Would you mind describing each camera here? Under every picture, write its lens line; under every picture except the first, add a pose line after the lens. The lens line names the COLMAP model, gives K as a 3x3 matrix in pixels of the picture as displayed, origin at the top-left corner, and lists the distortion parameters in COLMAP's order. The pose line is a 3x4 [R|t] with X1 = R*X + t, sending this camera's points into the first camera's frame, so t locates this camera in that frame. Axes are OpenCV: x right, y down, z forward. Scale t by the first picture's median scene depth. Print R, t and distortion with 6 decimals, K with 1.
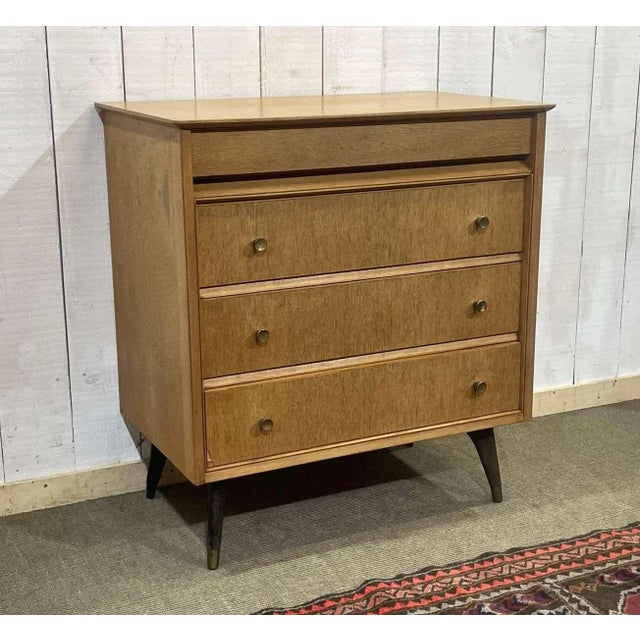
lens RADIAL K [[1143.9, 0, 328.5], [0, 1143.9, 310.2], [0, 0, 1]] dist [0.064674, 0.000000]
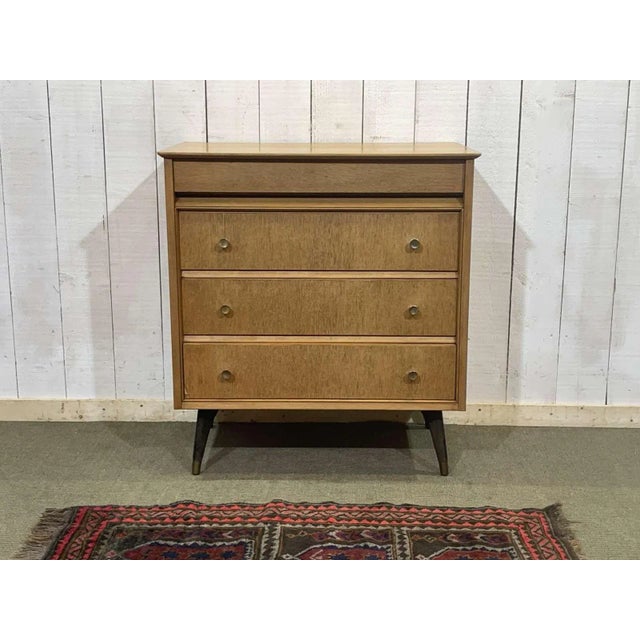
lens RADIAL K [[987.6, 0, 316.0], [0, 987.6, 311.8], [0, 0, 1]] dist [0.046800, 0.000000]
pose [[0.885009, 0.104697, -0.453649, 0.536443], [-0.119079, 0.992880, -0.003162, 0.014532], [0.450088, 0.056819, 0.891175, -0.017531]]
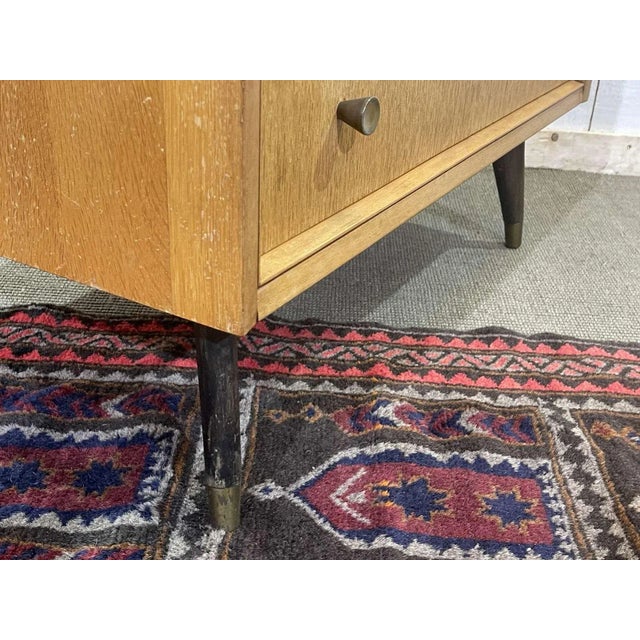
lens RADIAL K [[839.8, 0, 331.2], [0, 839.8, 320.5], [0, 0, 1]] dist [0.055469, 0.000000]
pose [[0.889321, 0.258666, -0.377095, 0.216645], [-0.171579, 0.953142, 0.249161, 0.118638], [0.423874, -0.156882, 0.892031, 0.596039]]
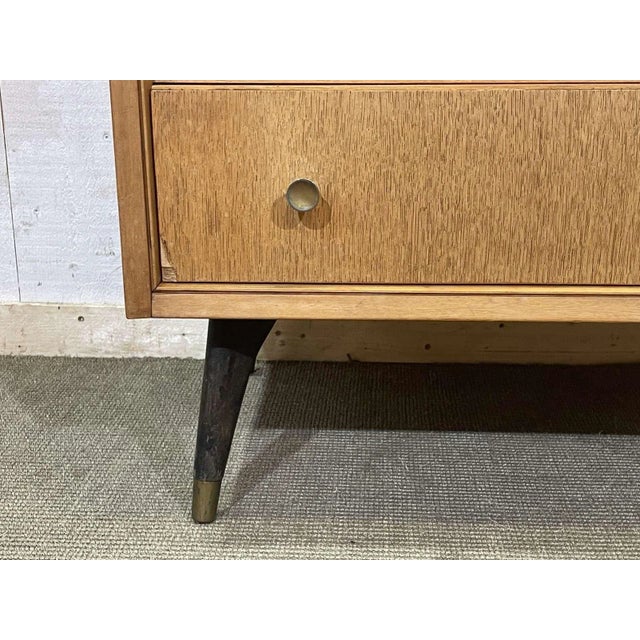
lens RADIAL K [[987.6, 0, 307.5], [0, 987.6, 328.9], [0, 0, 1]] dist [0.046800, 0.000000]
pose [[0.861454, 0.147330, -0.485994, 0.110866], [-0.122496, 0.989018, 0.082692, 0.109013], [0.492840, -0.011703, 0.870041, 0.657437]]
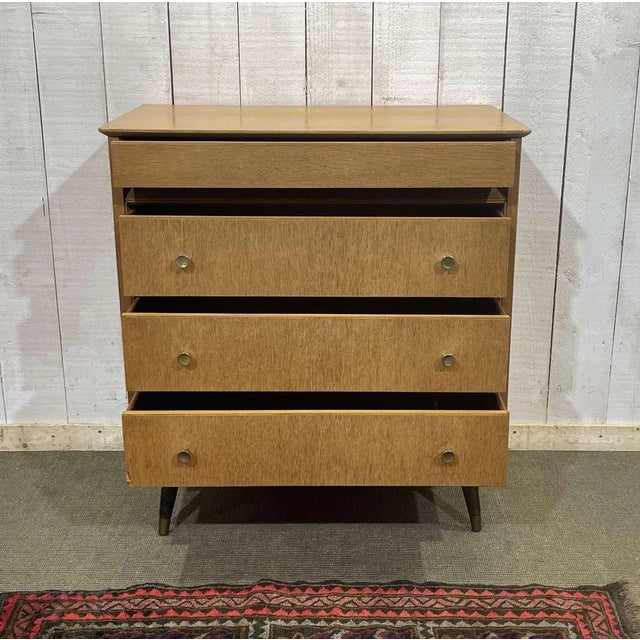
lens RADIAL K [[987.6, 0, 347.2], [0, 987.6, 321.7], [0, 0, 1]] dist [0.046800, 0.000000]
pose [[0.899133, 0.135492, -0.416174, 0.414719], [-0.113861, 0.990547, 0.076495, -0.068735], [0.422605, -0.021393, 0.906062, 0.205843]]
